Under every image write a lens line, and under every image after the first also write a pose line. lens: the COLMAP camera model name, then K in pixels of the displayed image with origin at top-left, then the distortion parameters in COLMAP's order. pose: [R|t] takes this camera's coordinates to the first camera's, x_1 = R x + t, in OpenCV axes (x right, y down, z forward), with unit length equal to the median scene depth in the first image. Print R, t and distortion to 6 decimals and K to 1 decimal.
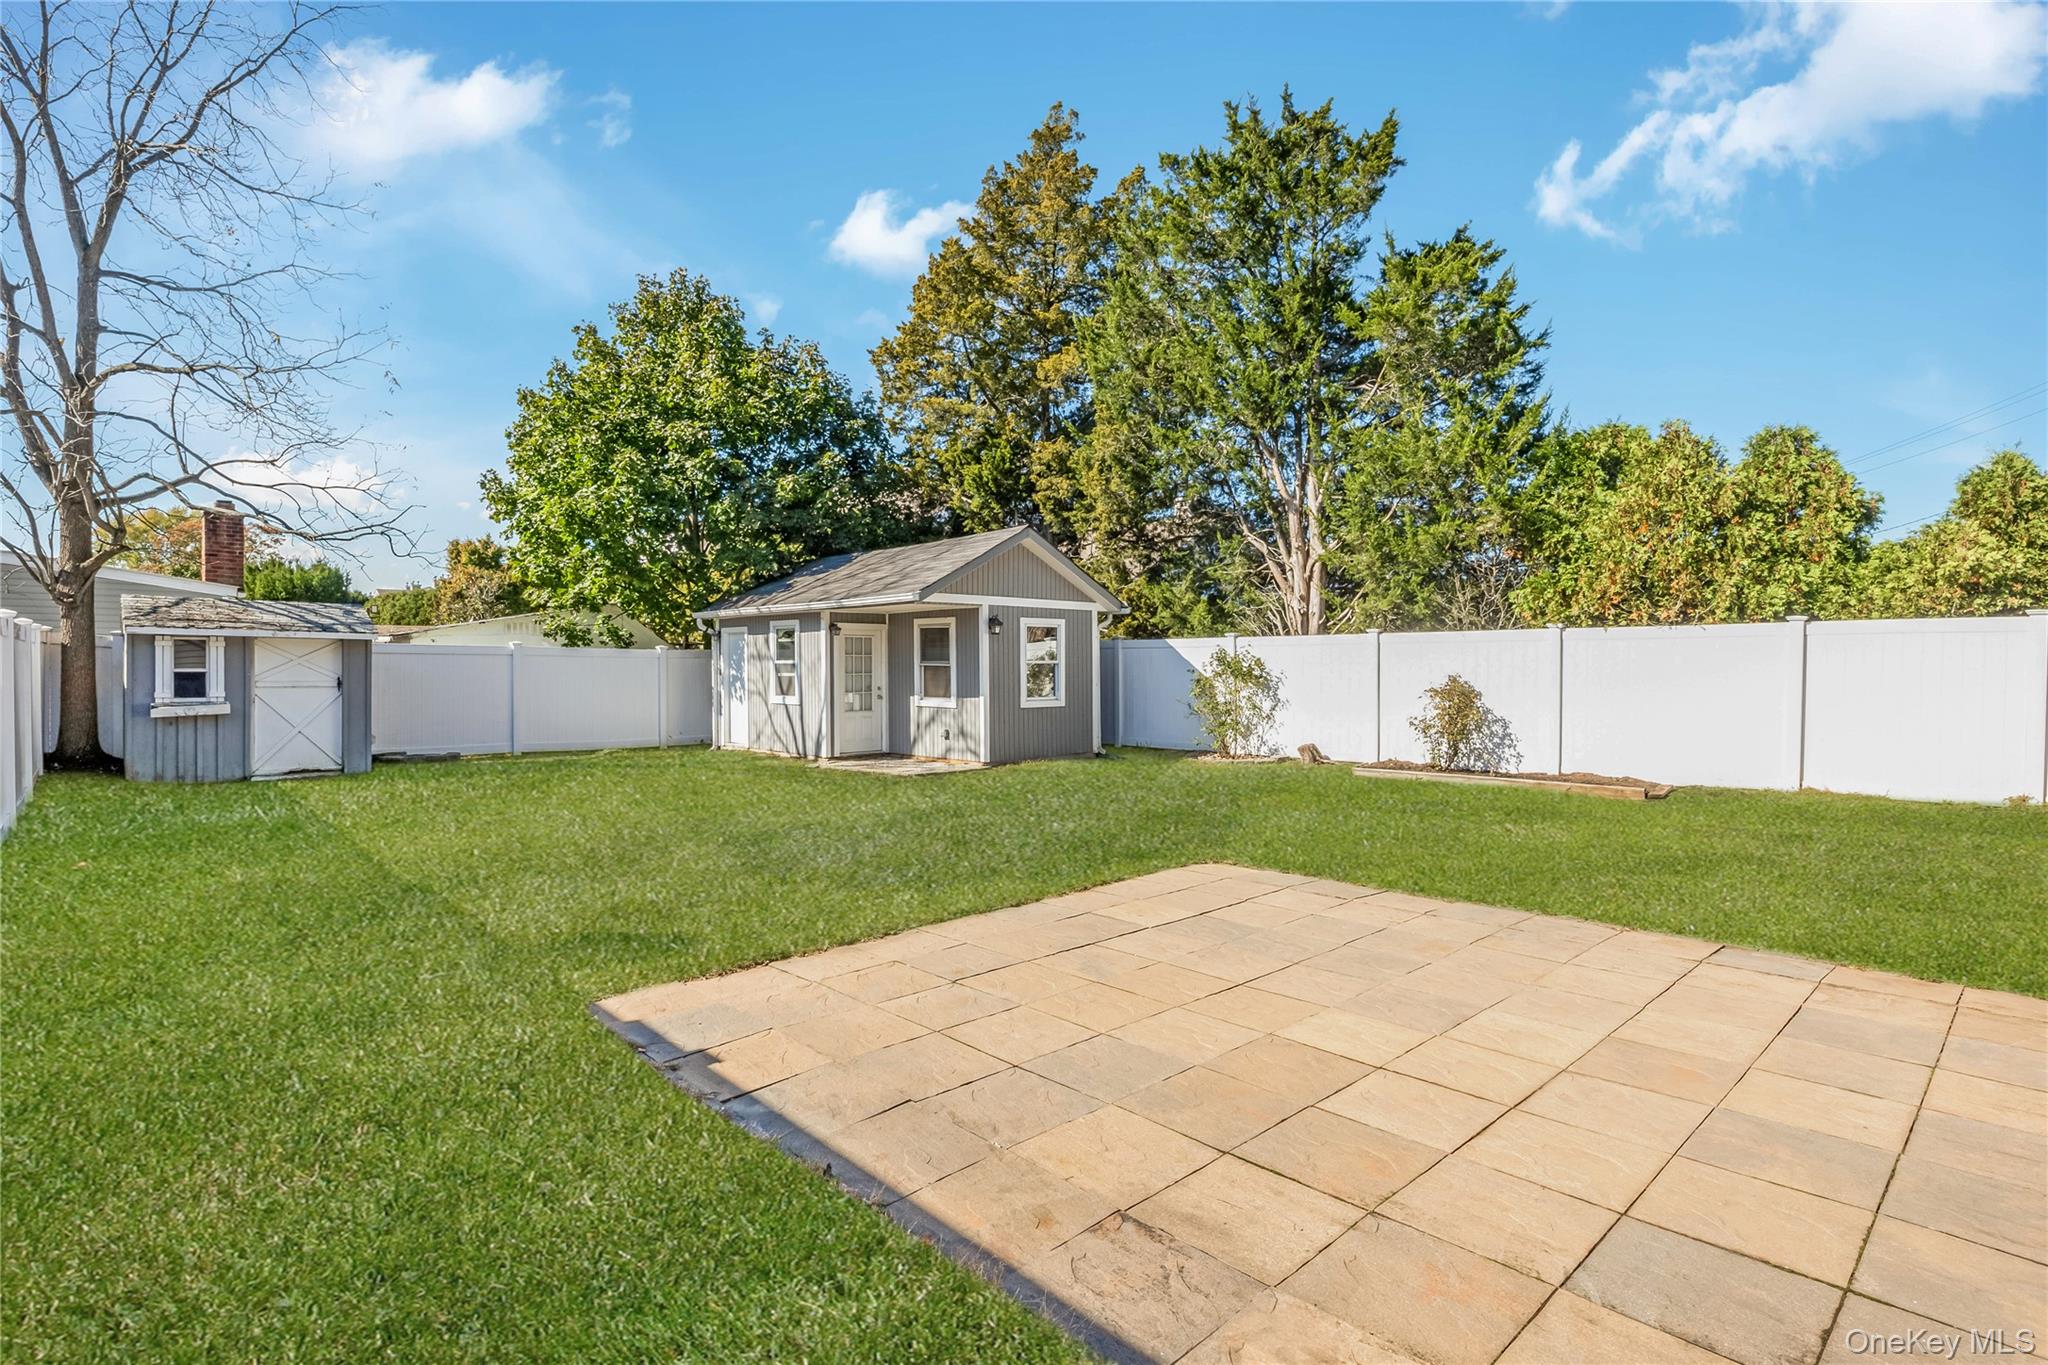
lens RADIAL K [[1007.7, 0, 1018.9], [0, 1007.7, 669.8], [0, 0, 1]] dist [-0.009497, 0.001127]
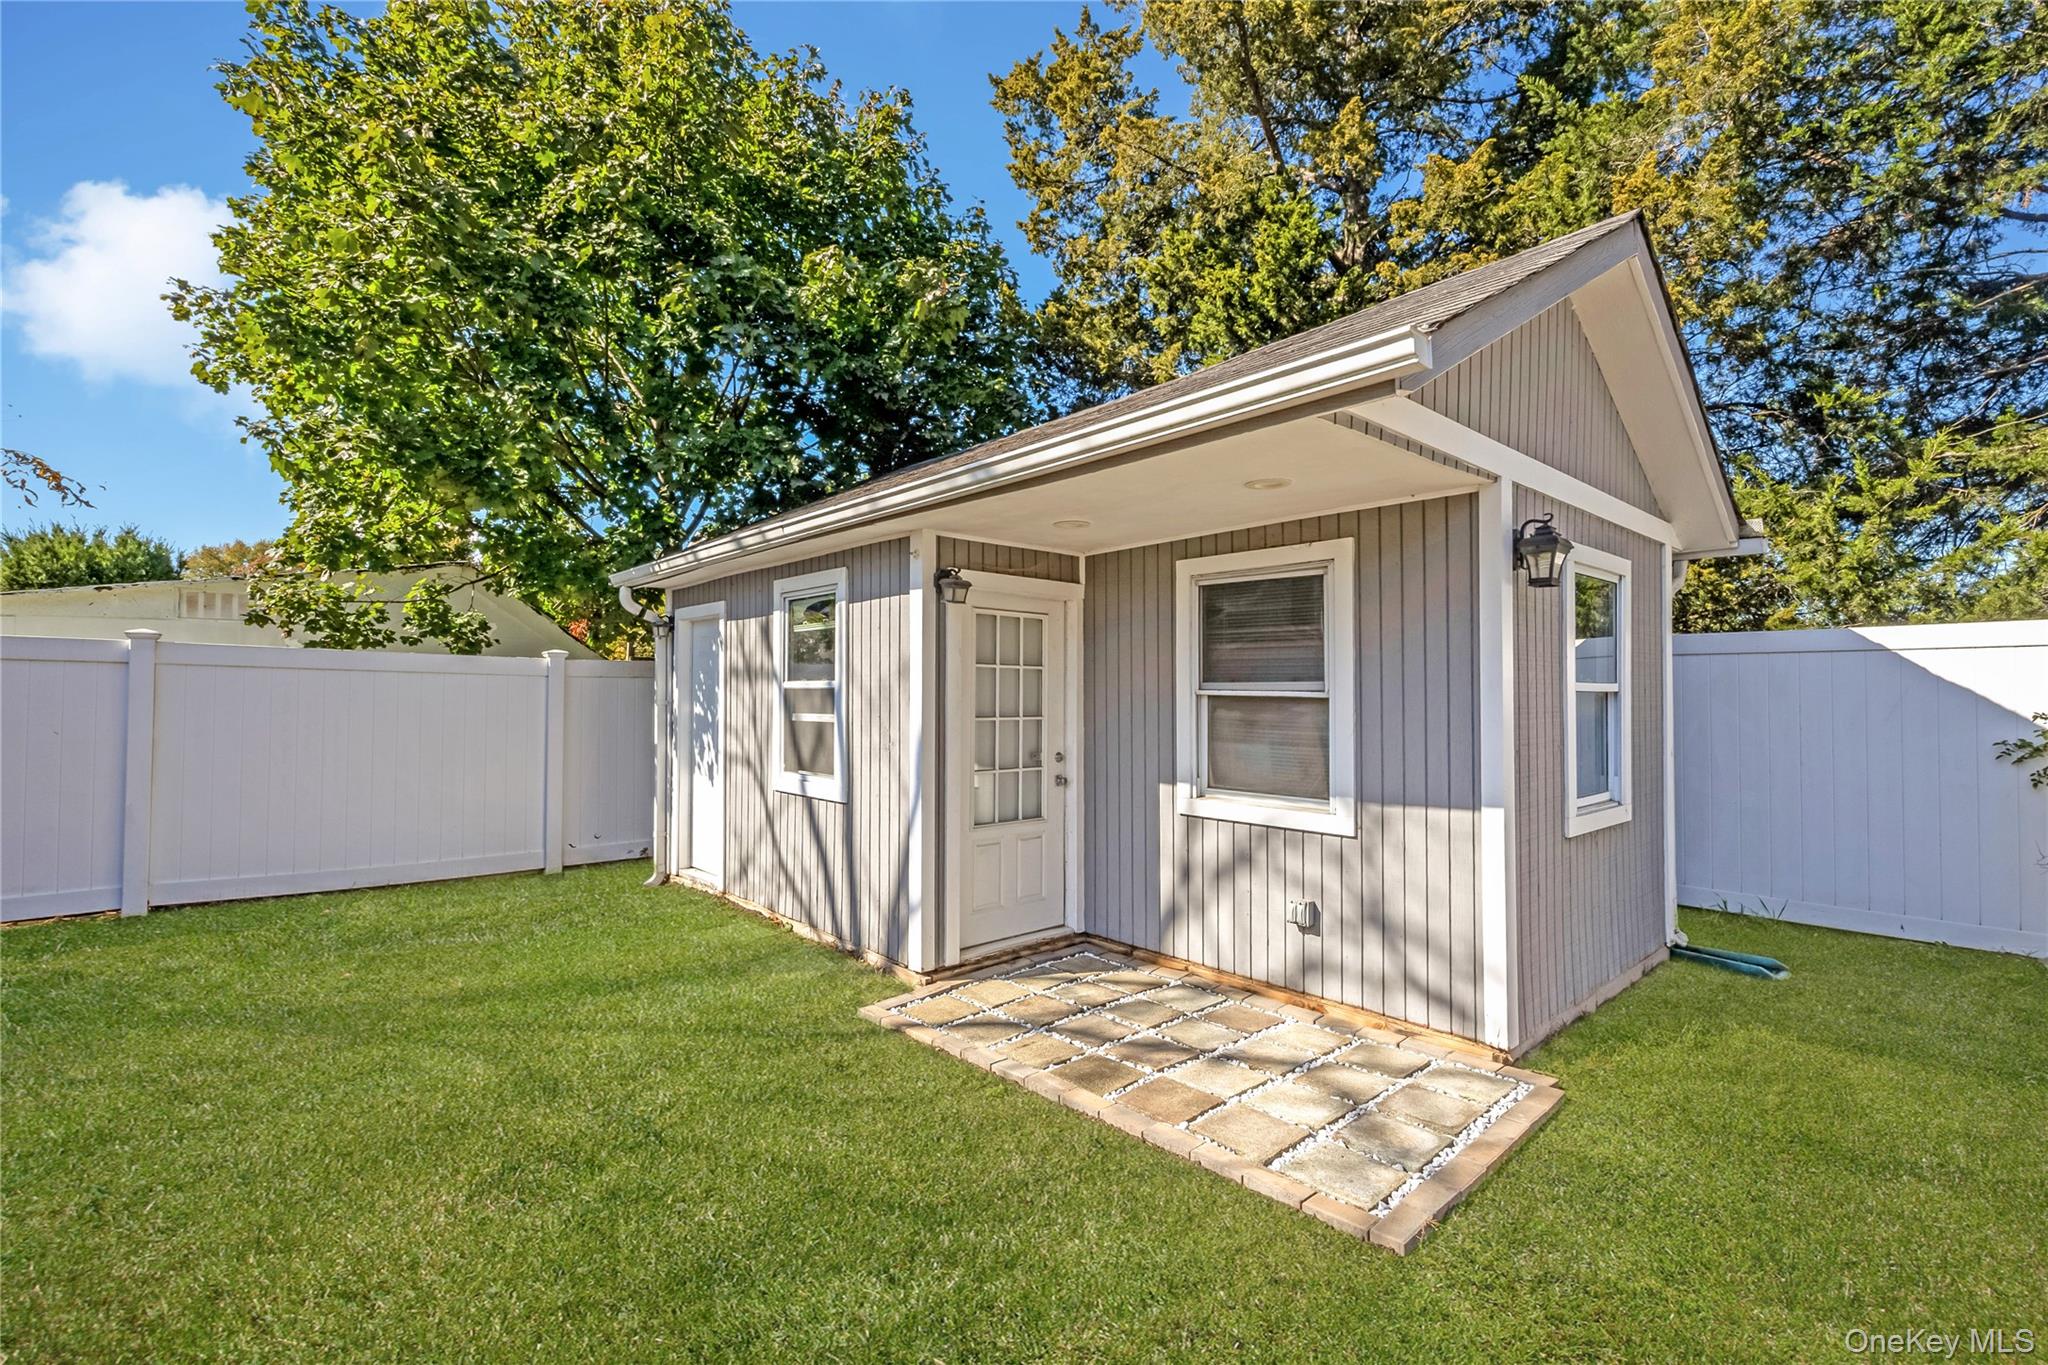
lens RADIAL K [[910.0, 0, 1024.0], [0, 910.0, 682.5], [0, 0, 1]] dist [0.001826, 0.000077]
pose [[0.999511, 0.006321, -0.030636, -0.143733], [-0.007007, 0.999726, -0.022322, -0.001495], [0.030487, 0.022526, 0.999281, 0.676105]]
